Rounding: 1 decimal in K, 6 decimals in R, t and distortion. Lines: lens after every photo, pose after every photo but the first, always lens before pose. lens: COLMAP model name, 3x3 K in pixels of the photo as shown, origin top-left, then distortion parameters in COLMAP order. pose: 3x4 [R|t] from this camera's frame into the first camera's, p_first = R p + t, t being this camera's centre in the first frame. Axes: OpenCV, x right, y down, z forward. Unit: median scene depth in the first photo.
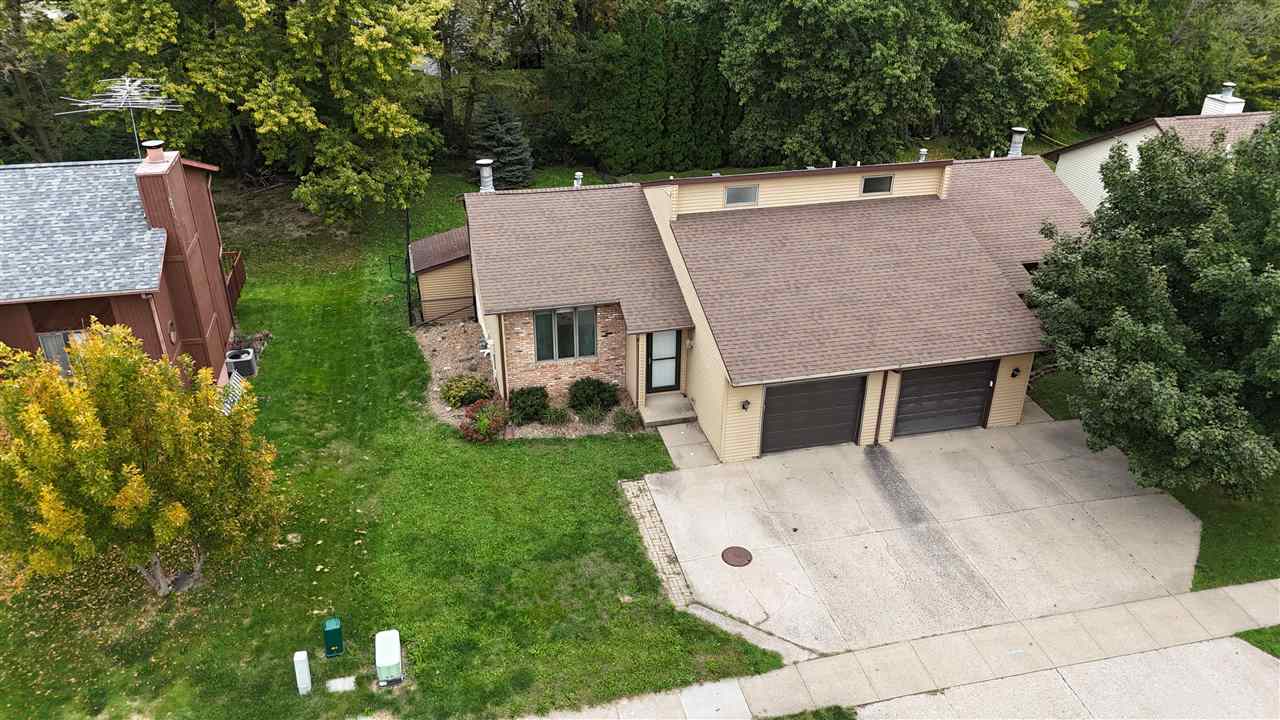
lens RADIAL K [[934.7, 0, 639.5], [0, 934.7, 363.3], [0, 0, 1]] dist [0.044214, -0.032054]
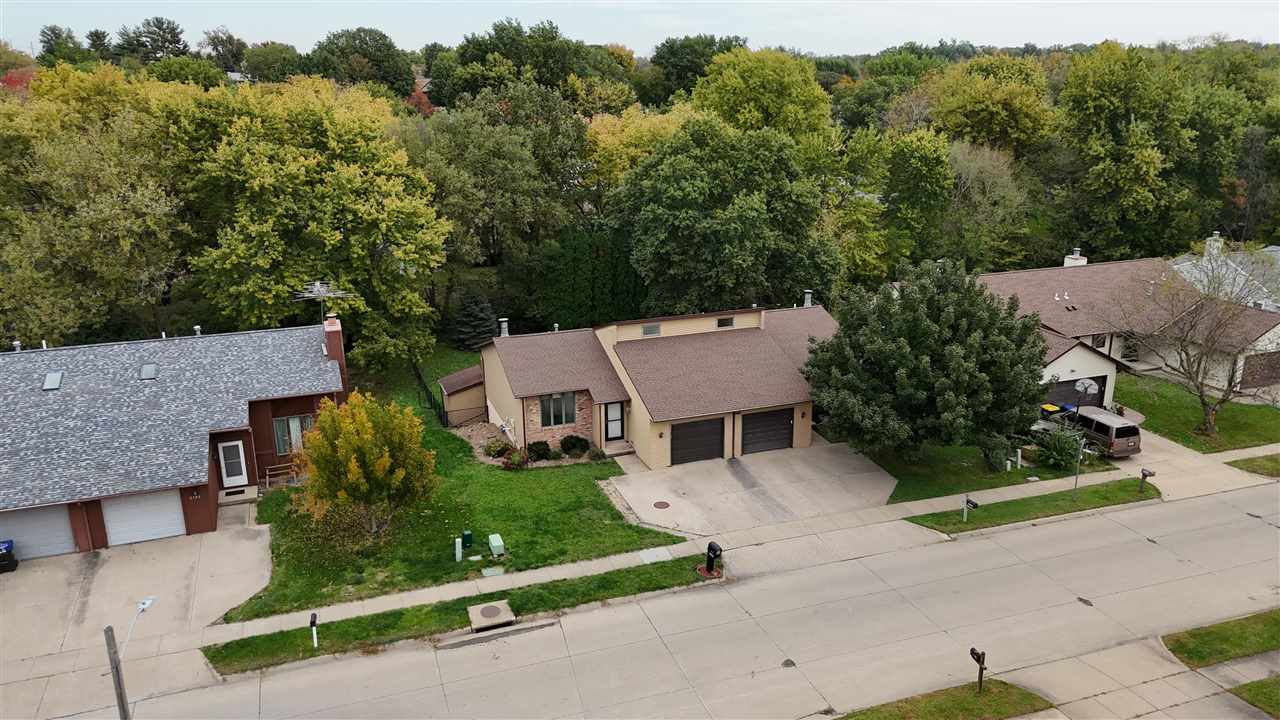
lens RADIAL K [[934.7, 0, 634.2], [0, 934.7, 371.4], [0, 0, 1]] dist [0.044214, -0.032054]
pose [[0.994612, -0.047646, 0.092073, -0.096454], [0.063859, 0.981209, -0.182074, 0.232733], [-0.081668, 0.186973, 0.978965, -0.774177]]
